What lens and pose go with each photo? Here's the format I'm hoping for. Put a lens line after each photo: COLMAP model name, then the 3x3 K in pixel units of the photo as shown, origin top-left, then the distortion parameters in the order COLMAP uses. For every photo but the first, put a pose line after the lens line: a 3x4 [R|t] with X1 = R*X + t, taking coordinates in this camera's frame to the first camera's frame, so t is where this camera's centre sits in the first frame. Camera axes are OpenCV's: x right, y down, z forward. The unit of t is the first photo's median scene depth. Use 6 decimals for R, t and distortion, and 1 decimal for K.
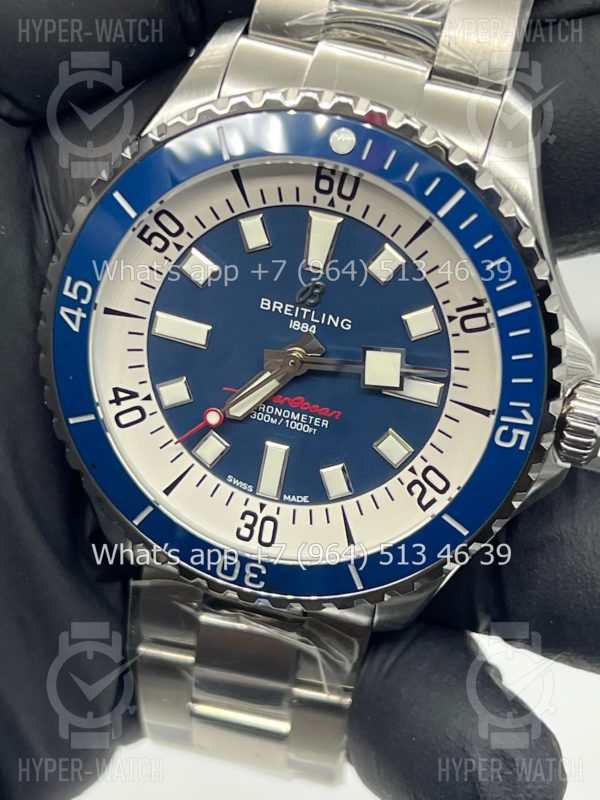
lens RADIAL K [[1913.5, 0, 300.0], [0, 1913.5, 400.0], [0, 0, 1]] dist [0.137892, 0.200518]
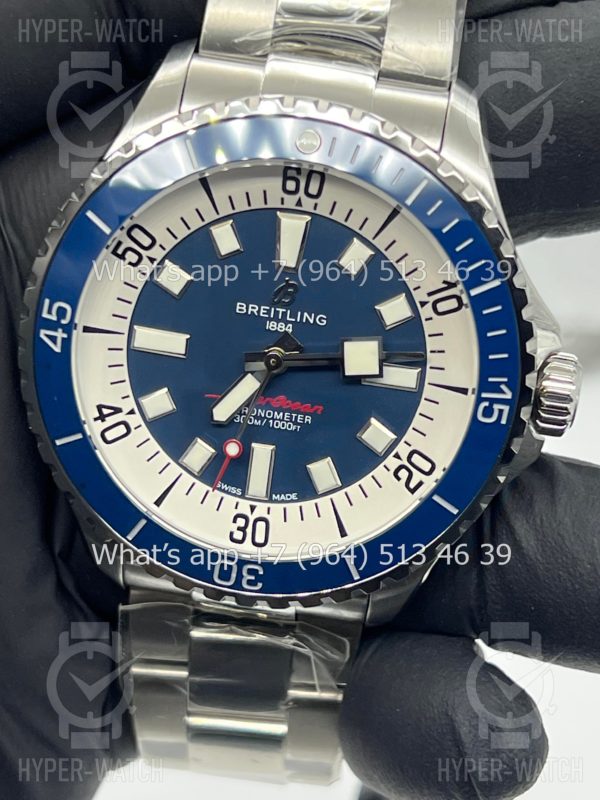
lens RADIAL K [[1913.5, 0, 300.0], [0, 1913.5, 400.0], [0, 0, 1]] dist [0.137892, 0.200518]
pose [[0.990920, -0.090174, 0.099728, -0.093419], [0.096962, 0.993134, -0.065445, 0.069164], [-0.093142, 0.074521, 0.992860, -0.021071]]
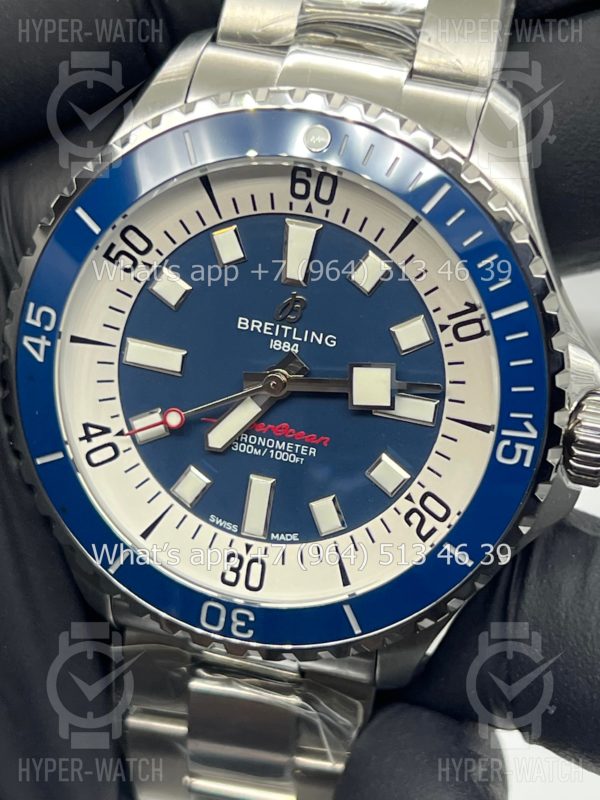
lens RADIAL K [[1913.5, 0, 300.0], [0, 1913.5, 400.0], [0, 0, 1]] dist [0.137892, 0.200518]
pose [[0.999069, -0.036408, -0.023157, 0.029440], [0.033709, 0.993598, -0.107826, 0.087173], [0.026934, 0.106945, 0.993900, 0.083488]]
